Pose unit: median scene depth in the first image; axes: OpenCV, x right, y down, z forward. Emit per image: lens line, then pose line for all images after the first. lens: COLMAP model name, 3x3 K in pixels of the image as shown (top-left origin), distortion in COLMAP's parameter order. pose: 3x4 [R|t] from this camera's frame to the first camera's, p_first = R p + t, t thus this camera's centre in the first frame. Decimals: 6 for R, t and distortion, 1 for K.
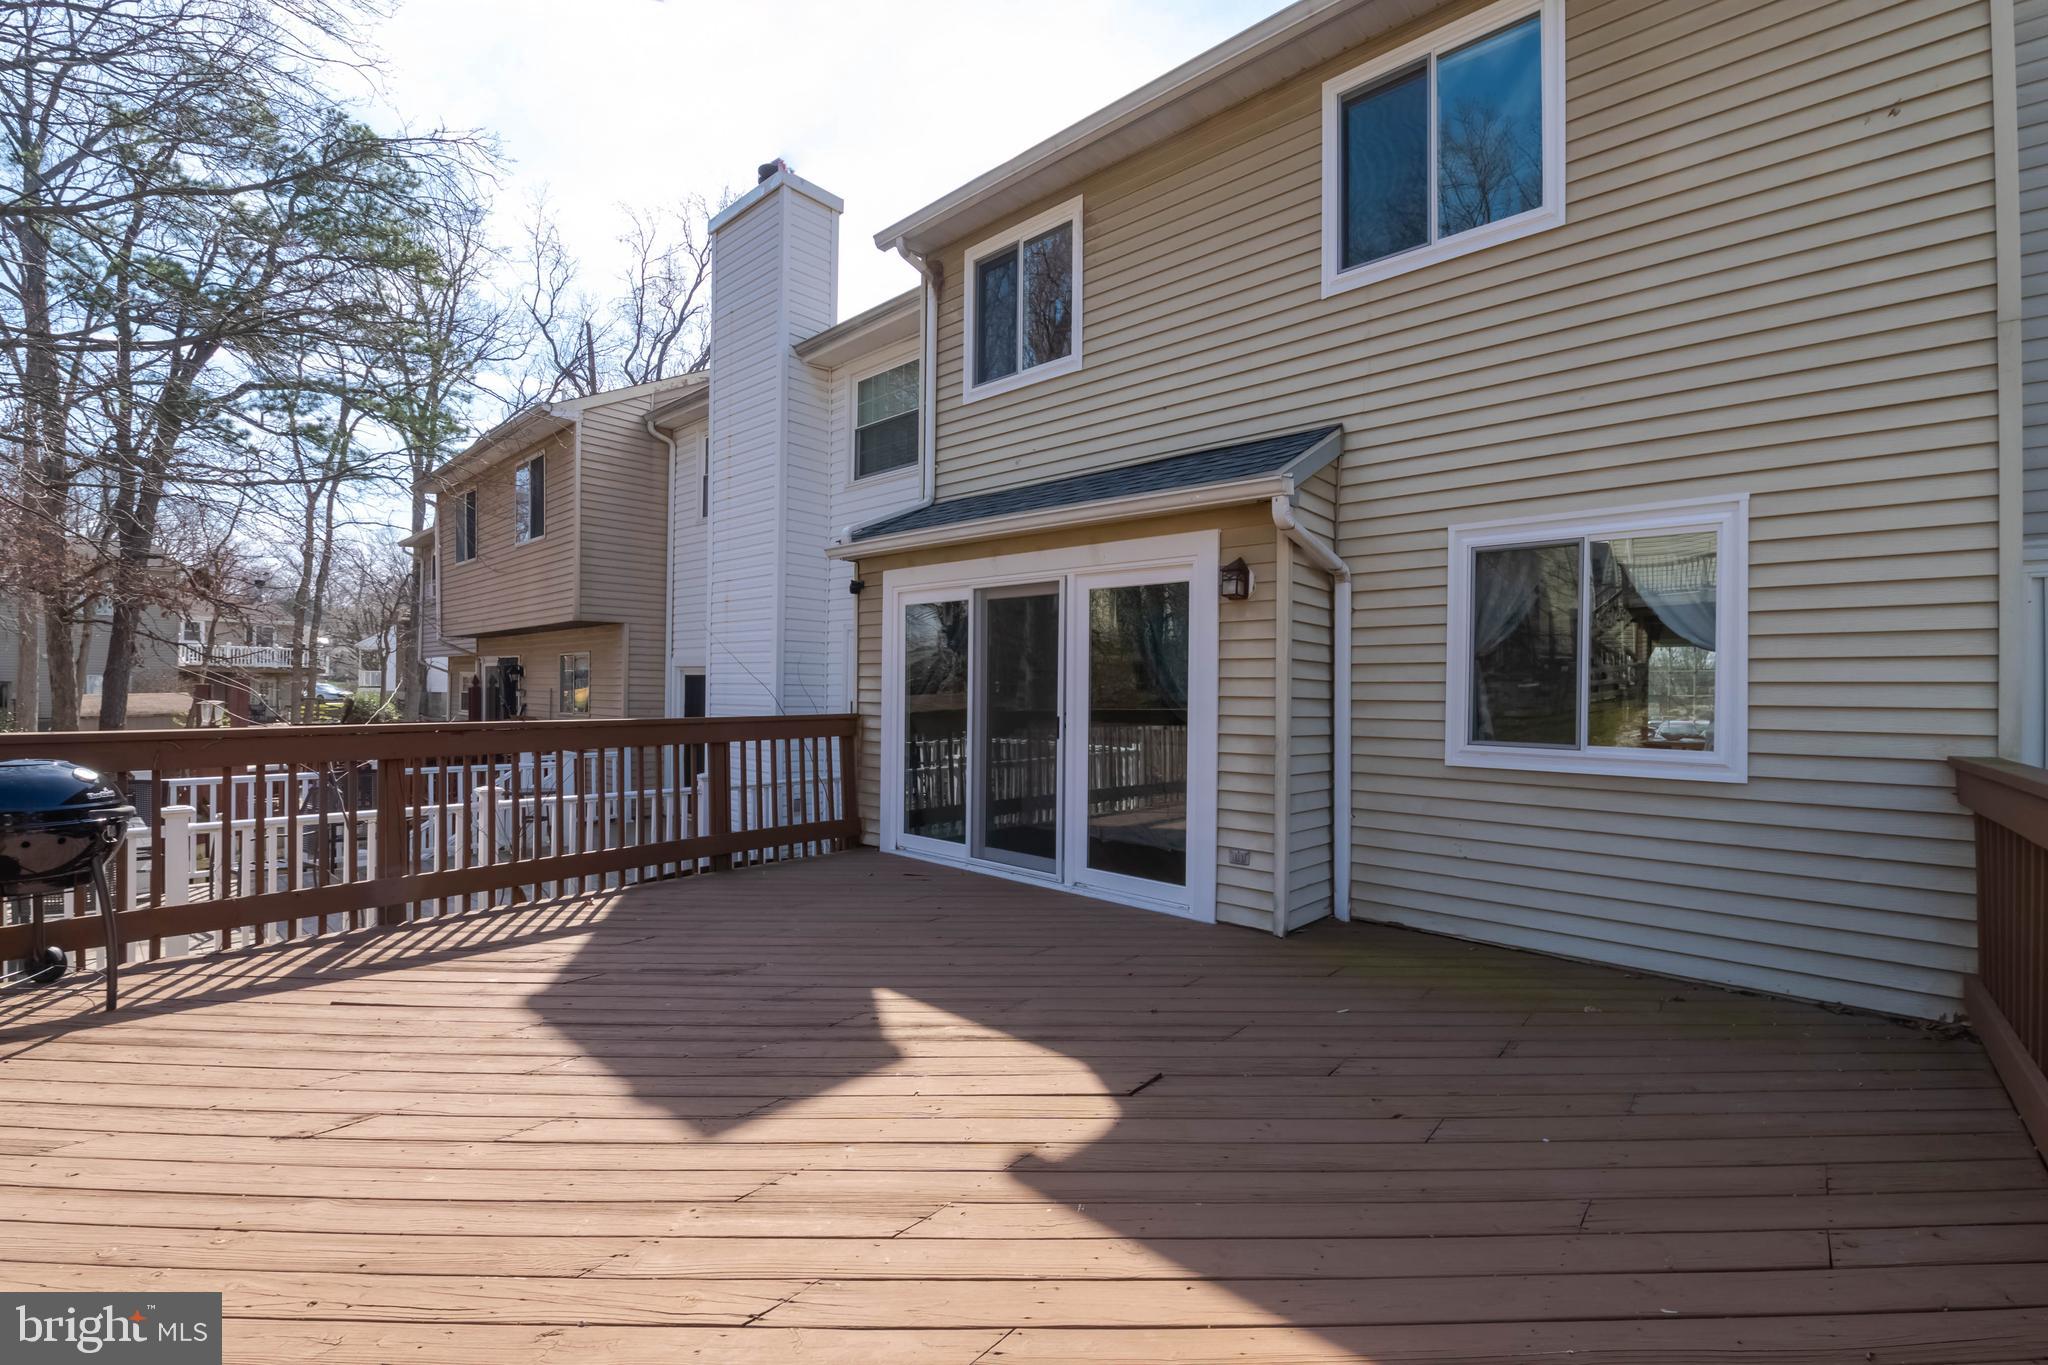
lens RADIAL K [[871.6, 0, 1036.0], [0, 871.6, 687.5], [0, 0, 1]] dist [-0.012456, -0.004742]
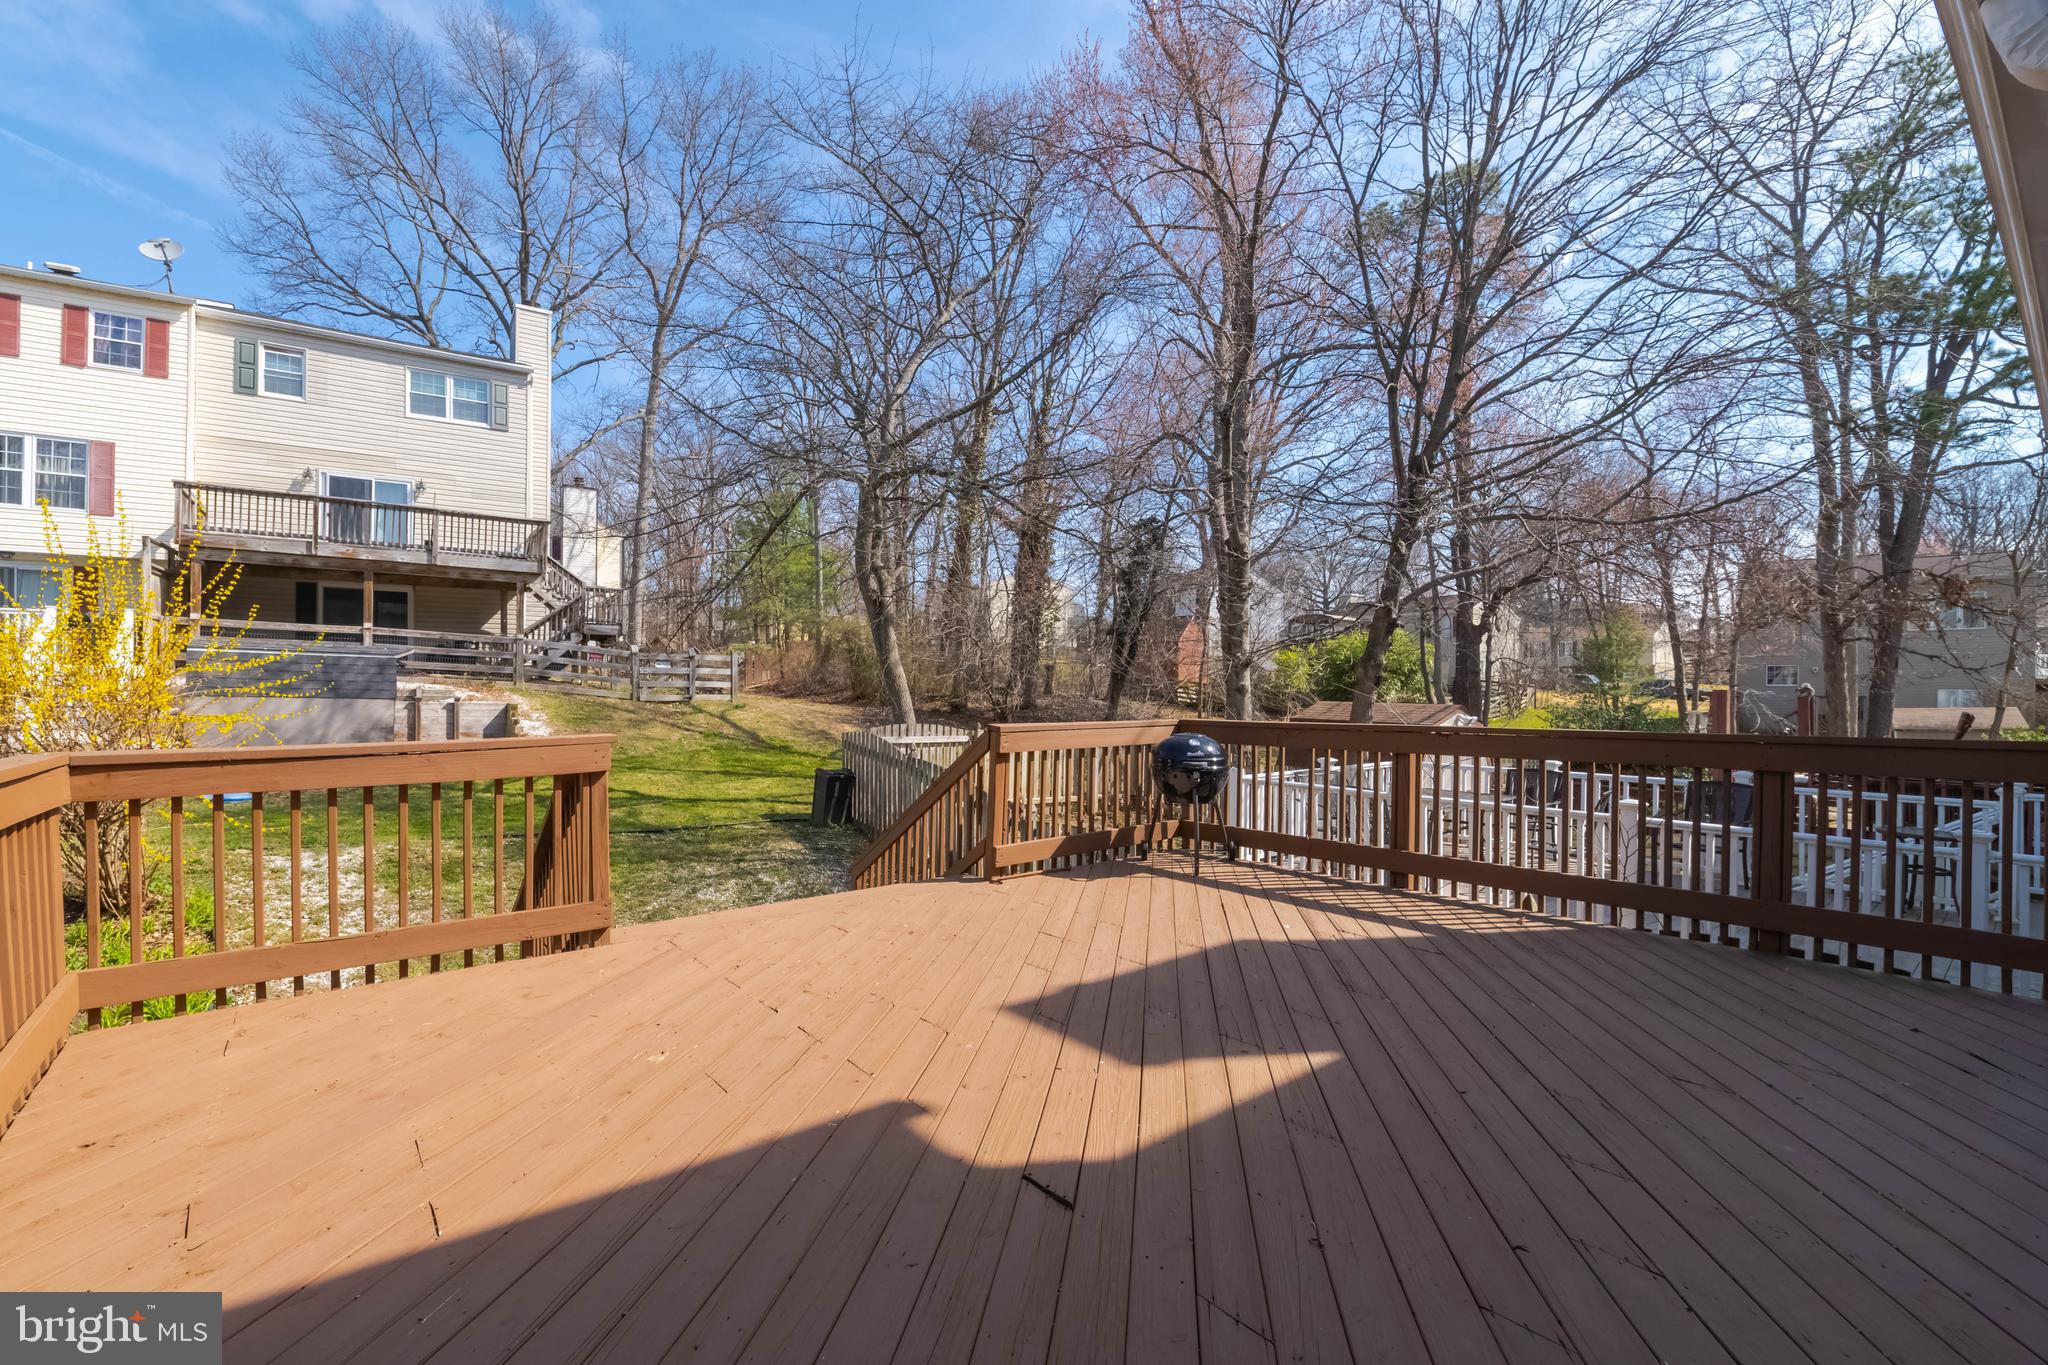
lens RADIAL K [[871.6, 0, 1036.0], [0, 871.6, 687.5], [0, 0, 1]] dist [-0.012456, -0.004742]
pose [[-0.160107, -0.014098, -0.986999, 0.629012], [-0.003729, 0.999900, -0.013678, 0.009794], [0.987093, 0.001490, -0.160144, 0.780220]]
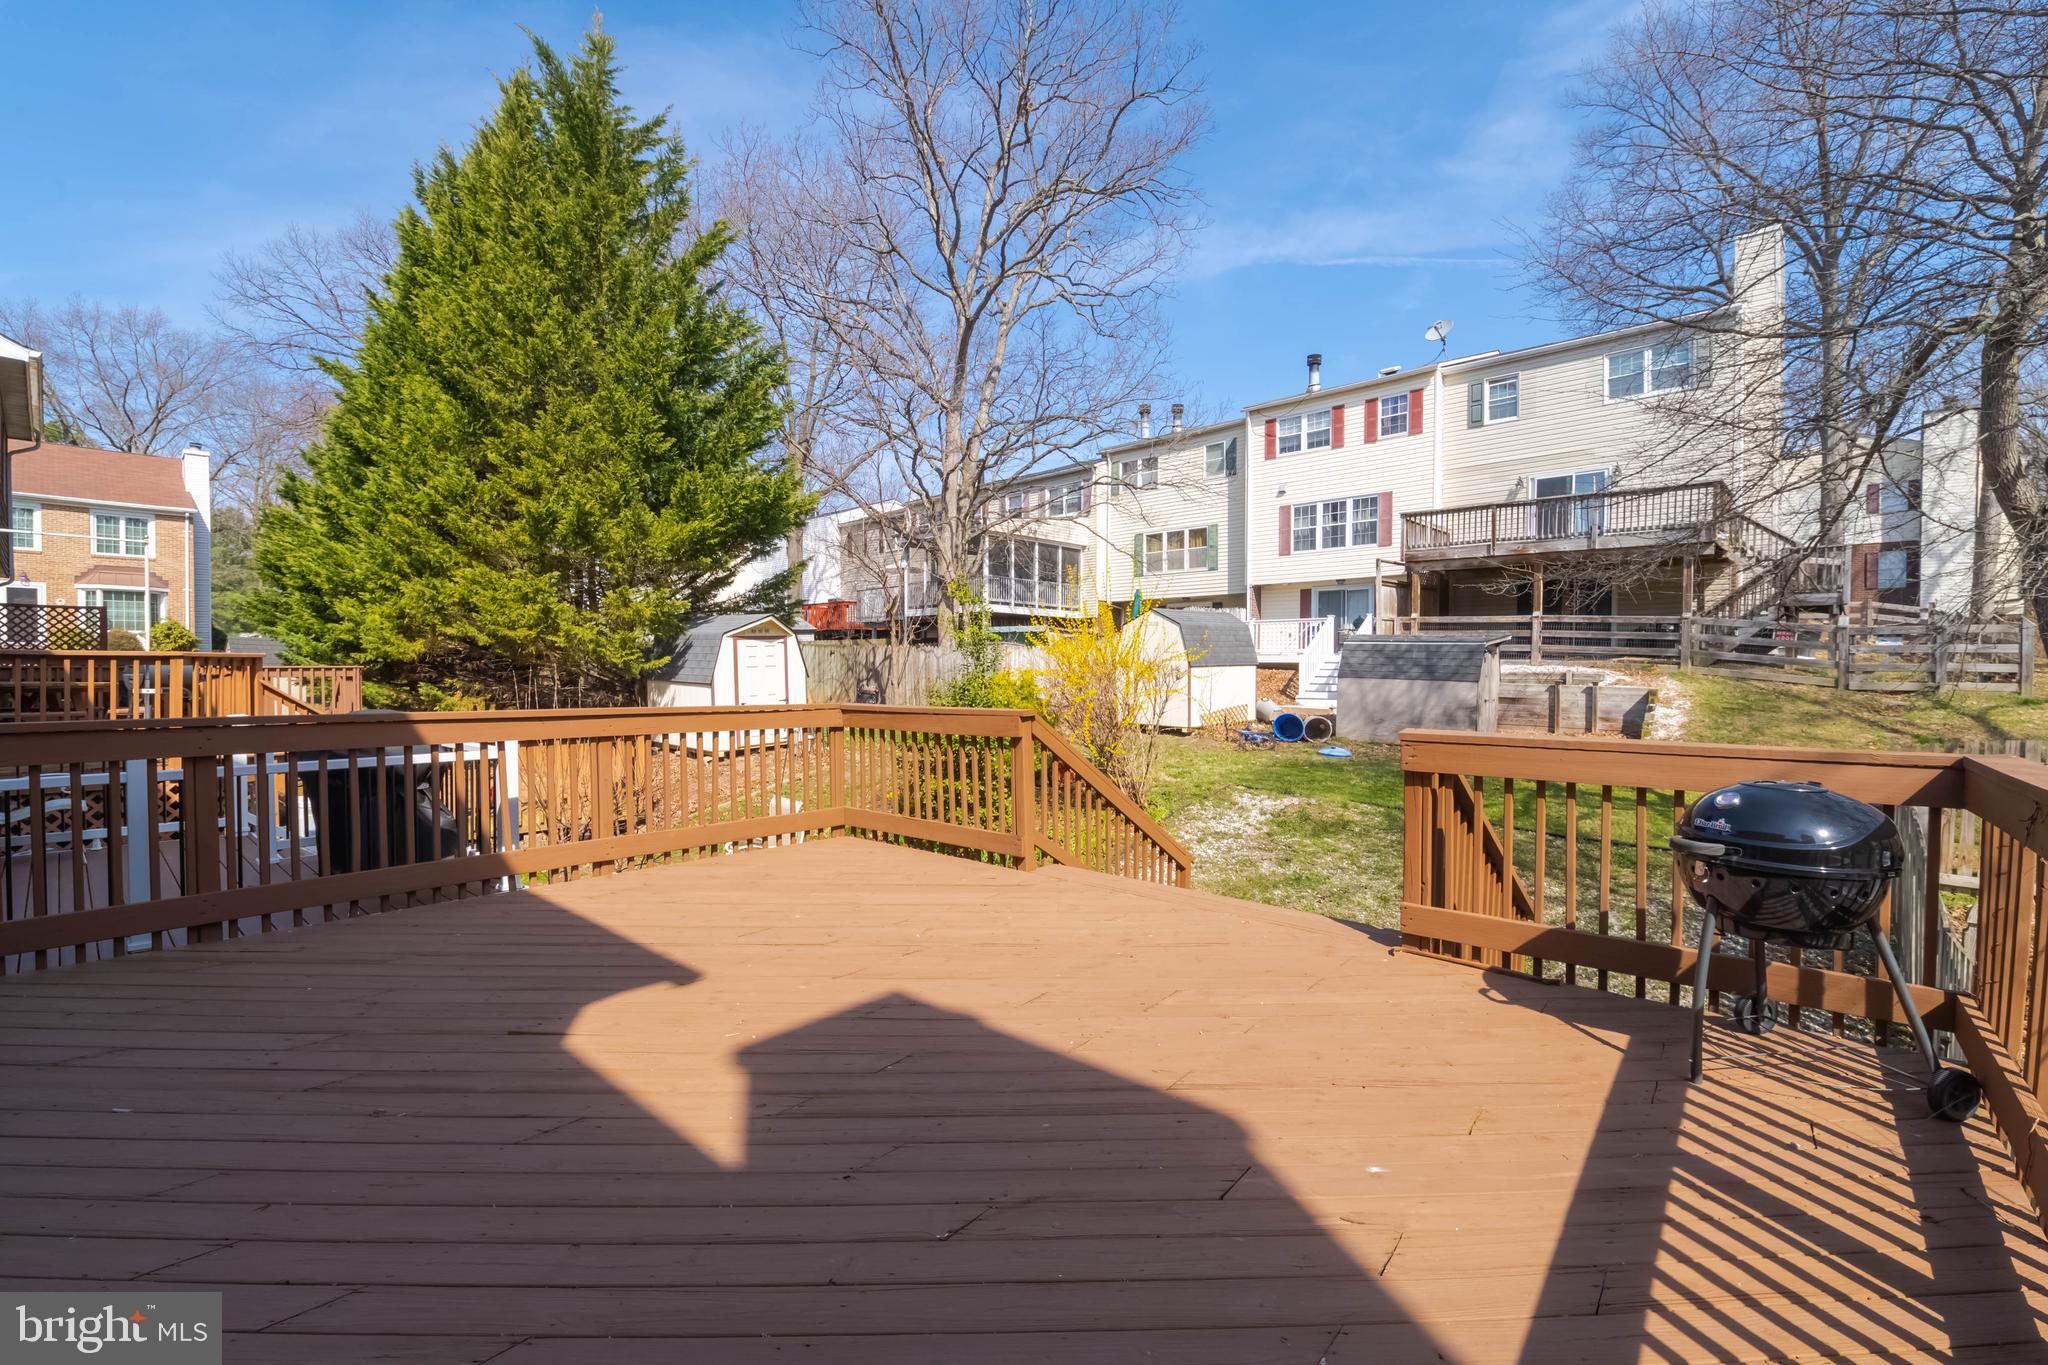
lens RADIAL K [[871.6, 0, 1036.0], [0, 871.6, 687.5], [0, 0, 1]] dist [-0.012456, -0.004742]
pose [[-0.999729, -0.014452, -0.018247, -0.349143], [-0.014845, 0.999657, 0.021599, -0.010924], [0.017929, 0.021864, -0.999600, 1.485968]]
